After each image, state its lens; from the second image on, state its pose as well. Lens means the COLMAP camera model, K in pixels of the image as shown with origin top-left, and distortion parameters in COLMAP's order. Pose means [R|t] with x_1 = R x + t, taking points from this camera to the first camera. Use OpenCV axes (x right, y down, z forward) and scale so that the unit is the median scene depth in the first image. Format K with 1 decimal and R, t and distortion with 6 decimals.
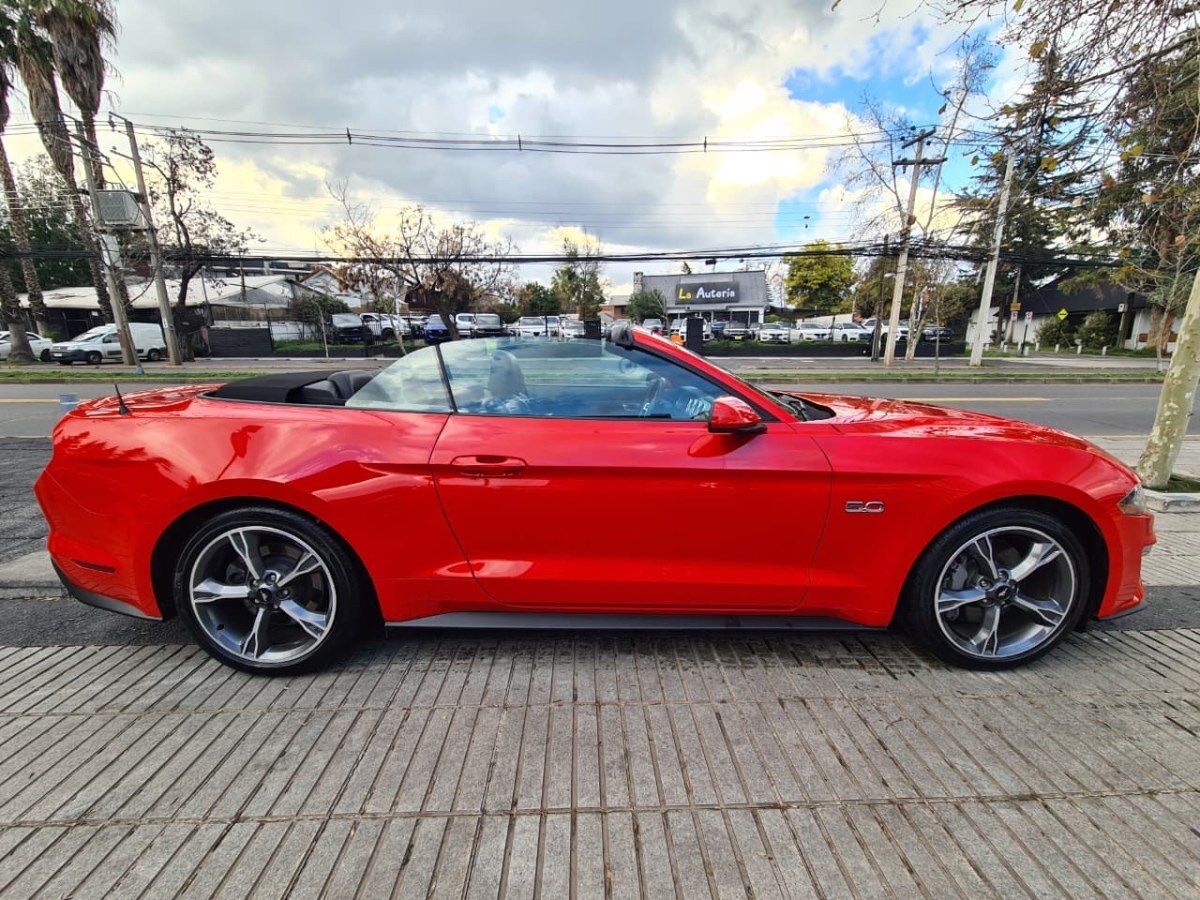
lens RADIAL K [[462.1, 0, 605.2], [0, 462.1, 480.5], [0, 0, 1]] dist [-0.001084, -0.000273]
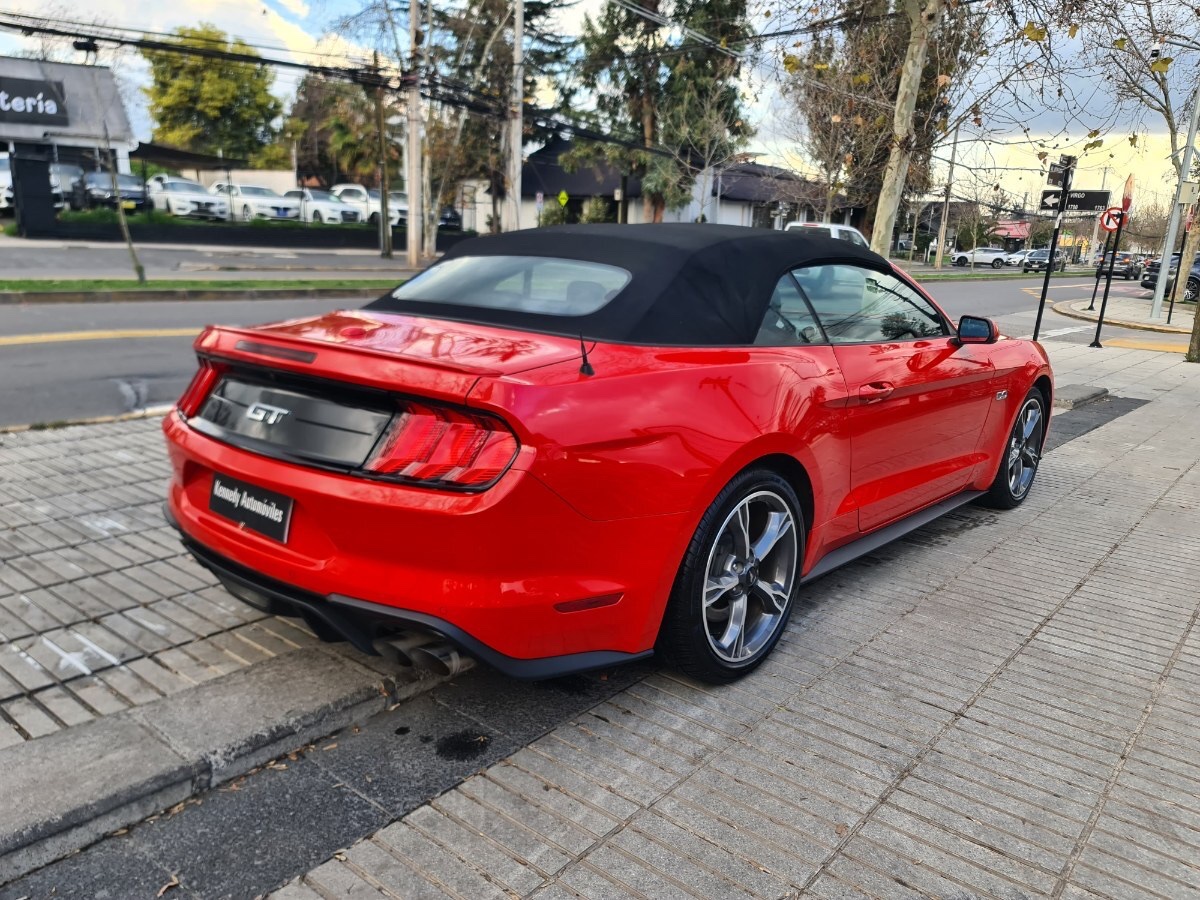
lens RADIAL K [[867.6, 0, 615.3], [0, 867.6, 474.9], [0, 0, 1]] dist [0.098822, -0.086567]
pose [[0.665767, -0.168809, 0.726813, -0.095831], [0.174072, 0.982333, 0.068705, -0.002982], [-0.725571, 0.080776, 0.683390, 0.004936]]
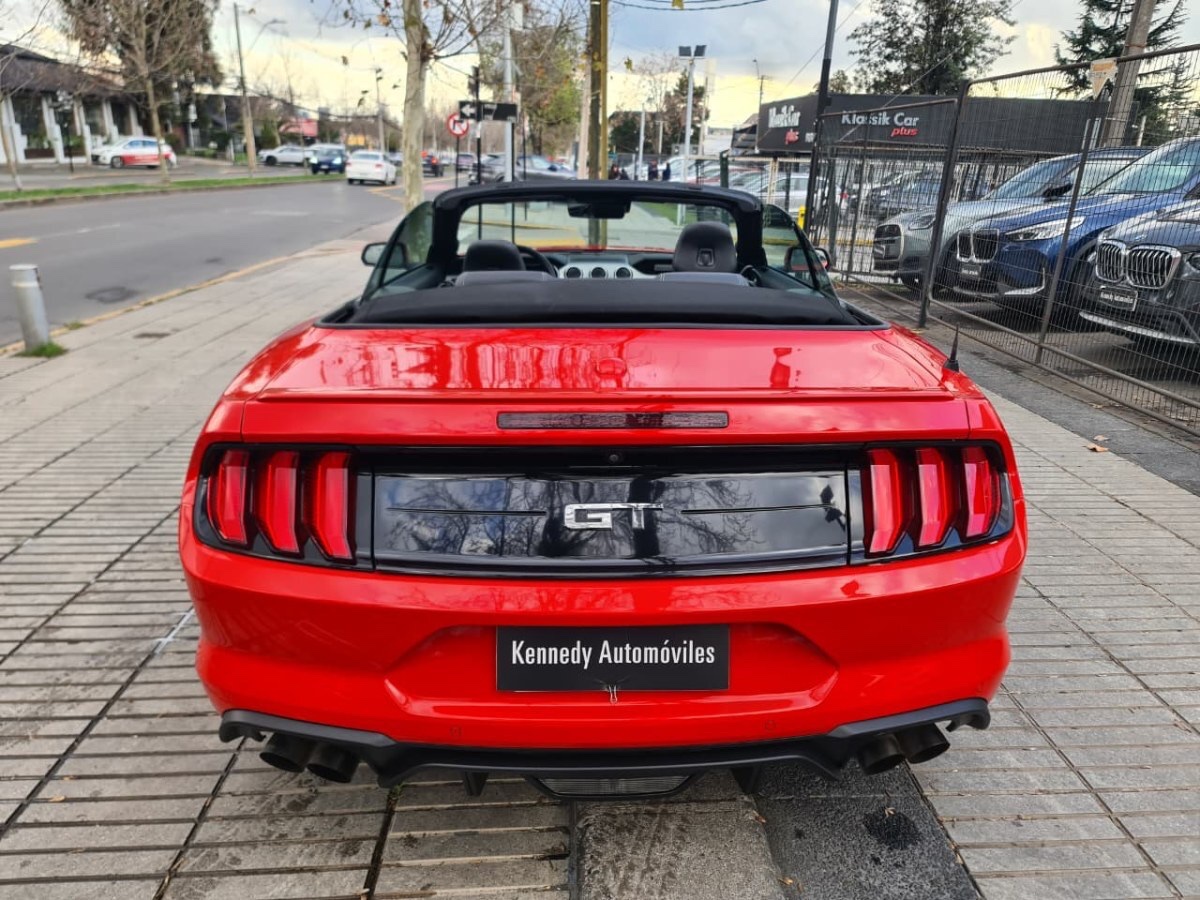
lens RADIAL K [[867.6, 0, 615.3], [0, 867.6, 474.9], [0, 0, 1]] dist [0.098822, -0.086567]
pose [[-0.011167, -0.337720, 0.941180, -0.103664], [0.263585, 0.906955, 0.328567, -0.023292], [-0.964572, 0.251750, 0.078890, 0.065072]]
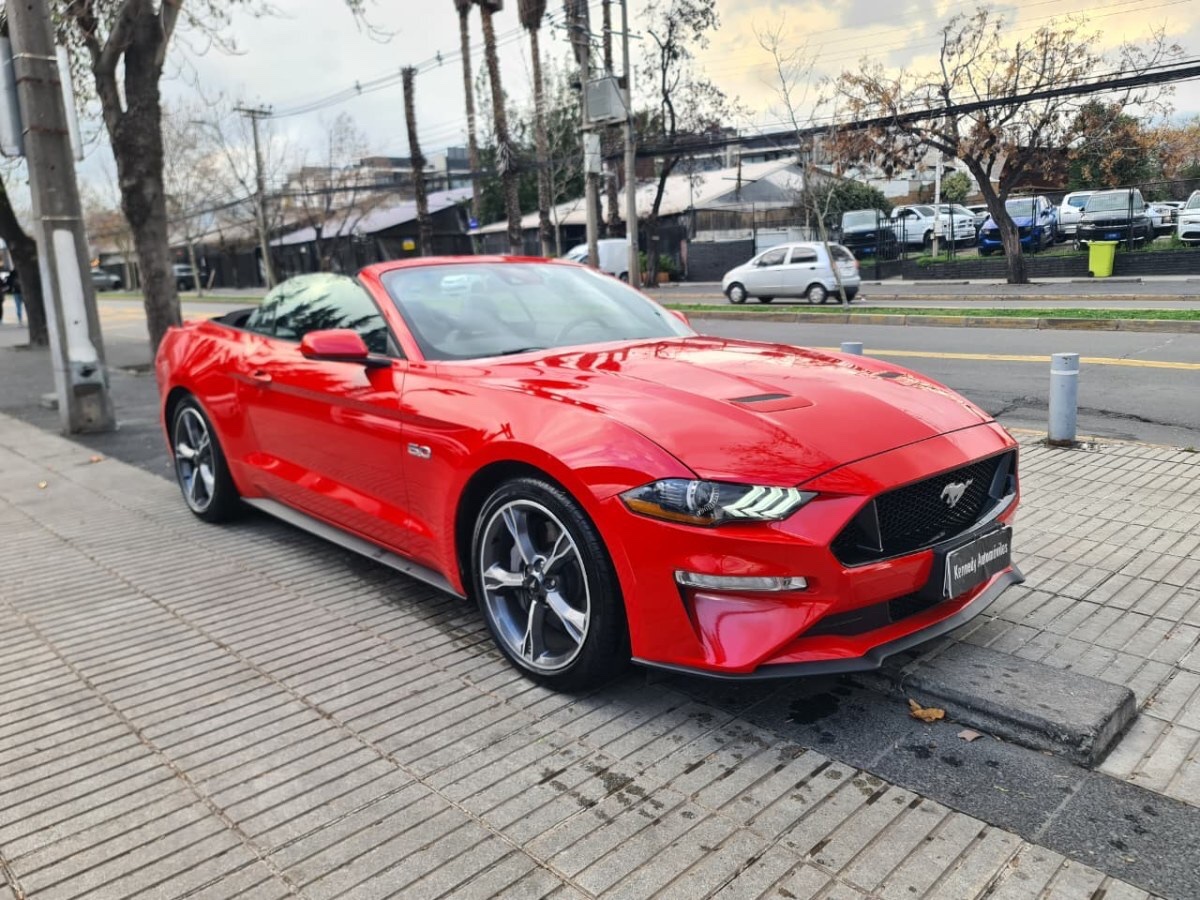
lens RADIAL K [[891.8, 0, 626.5], [0, 891.8, 451.8], [0, 0, 1]] dist [0.107556, -0.107733]
pose [[0.688980, 0.130957, -0.712852, 0.104758], [-0.182483, 0.983200, 0.004251, -0.000094], [0.701432, 0.127154, 0.701302, 0.000220]]
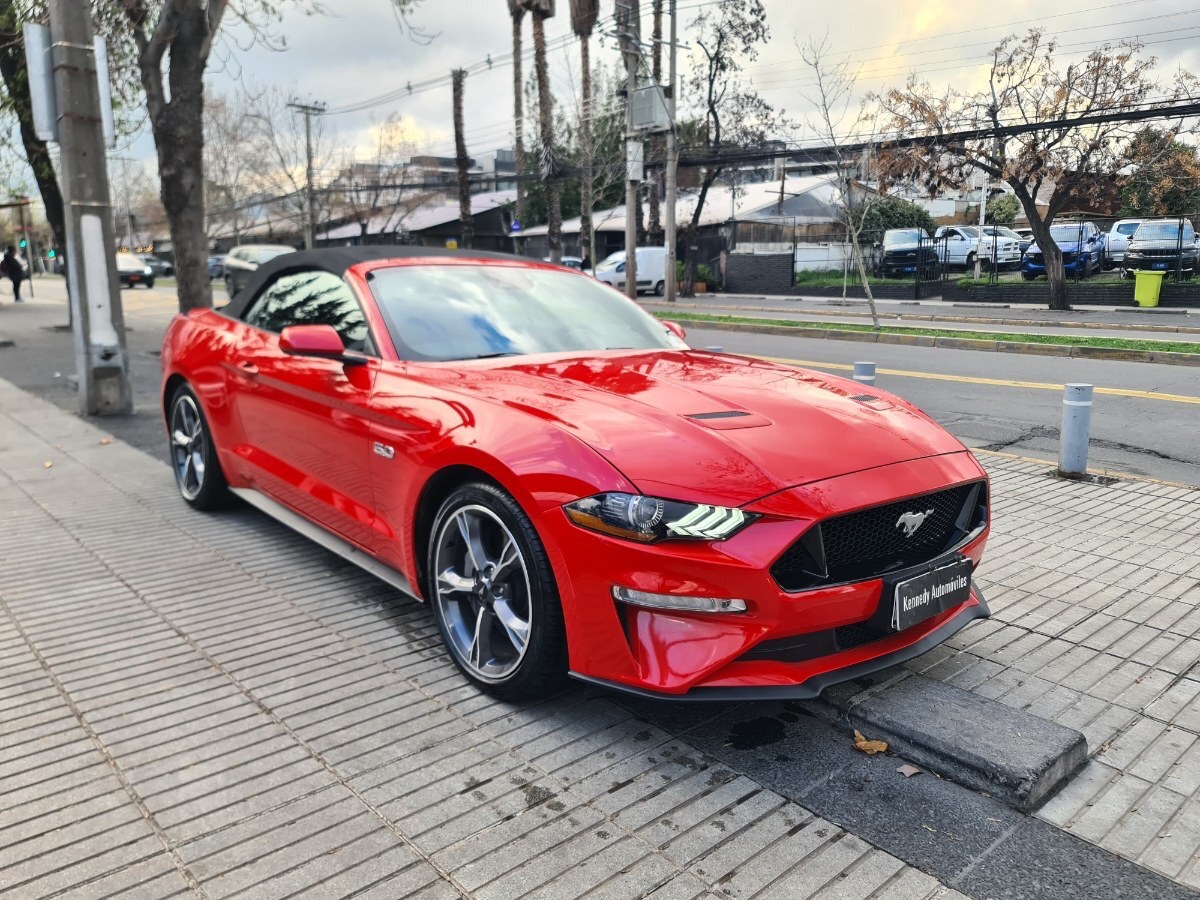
lens RADIAL K [[891.8, 0, 626.5], [0, 891.8, 451.8], [0, 0, 1]] dist [0.107556, -0.107733]
pose [[0.654867, 0.159917, -0.738631, 0.108681], [-0.232843, 0.972506, 0.004114, -0.001860], [0.718981, 0.169291, 0.674098, 0.005204]]
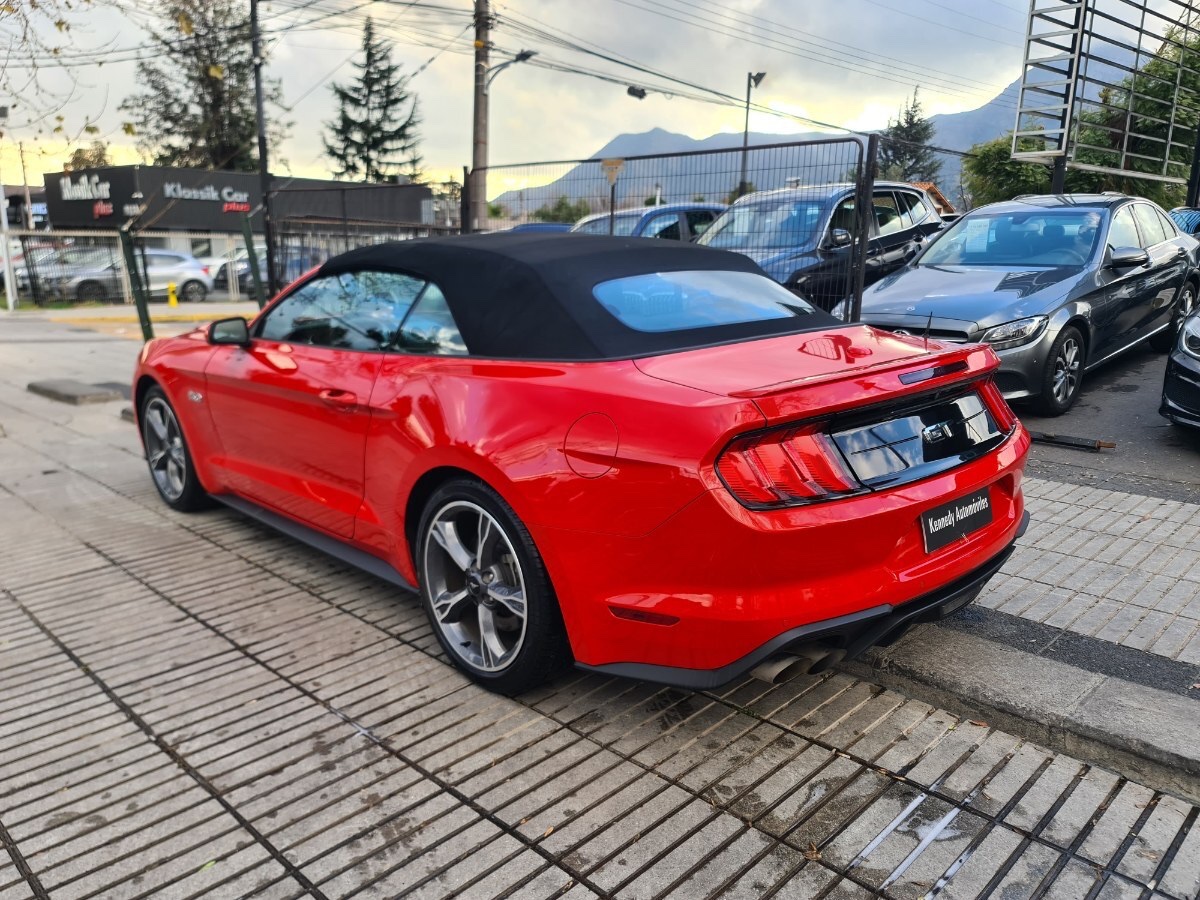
lens RADIAL K [[875.4, 0, 614.0], [0, 875.4, 491.9], [0, 0, 1]] dist [0.085715, -0.071948]
pose [[-0.687988, -0.196784, 0.698533, -0.096117], [0.205126, 0.870557, 0.447275, -0.040050], [-0.696129, 0.451007, -0.558567, 0.128642]]
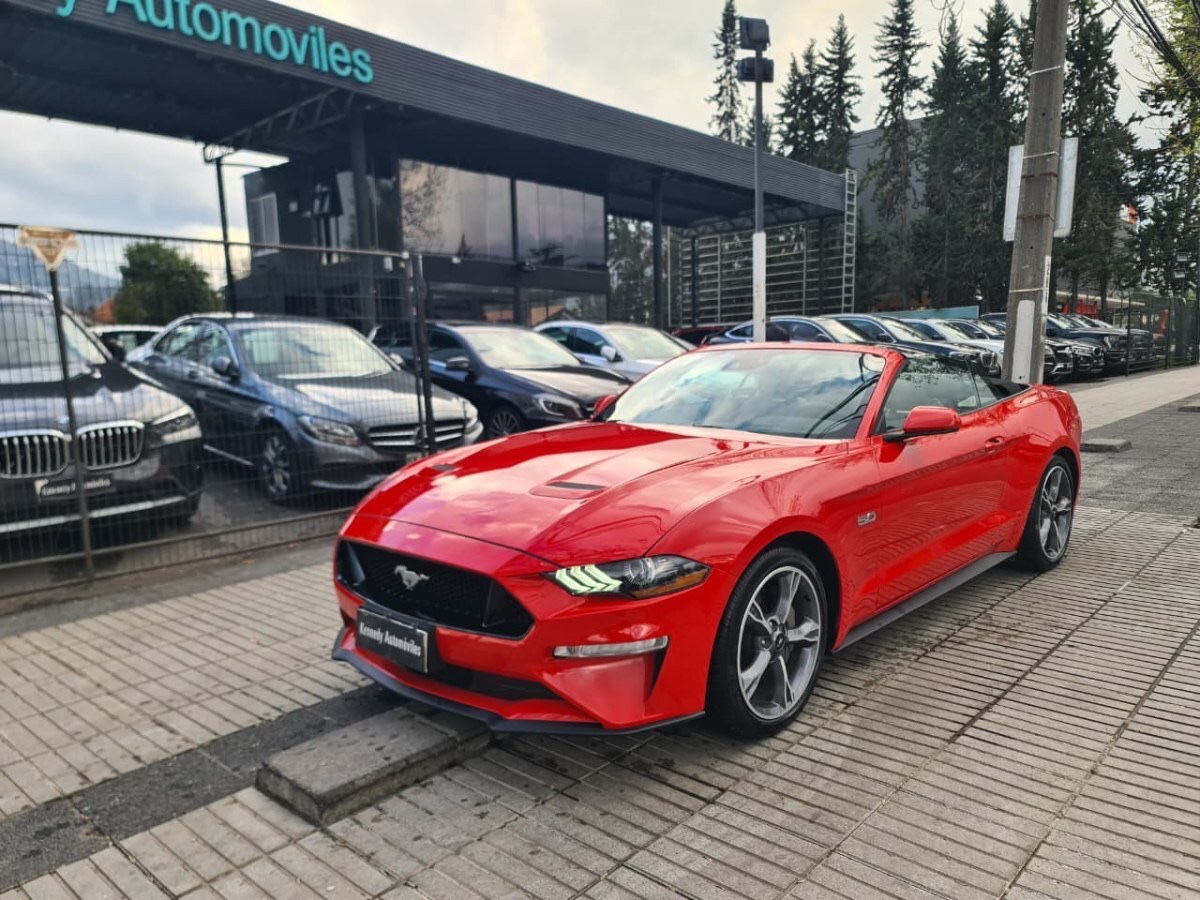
lens RADIAL K [[867.6, 0, 615.3], [0, 867.6, 474.9], [0, 0, 1]] dist [0.098822, -0.086567]
pose [[-0.691892, 0.118473, -0.712215, 0.115131], [-0.188627, 0.922525, 0.336701, -0.042732], [0.696926, 0.367303, -0.615940, 0.135127]]
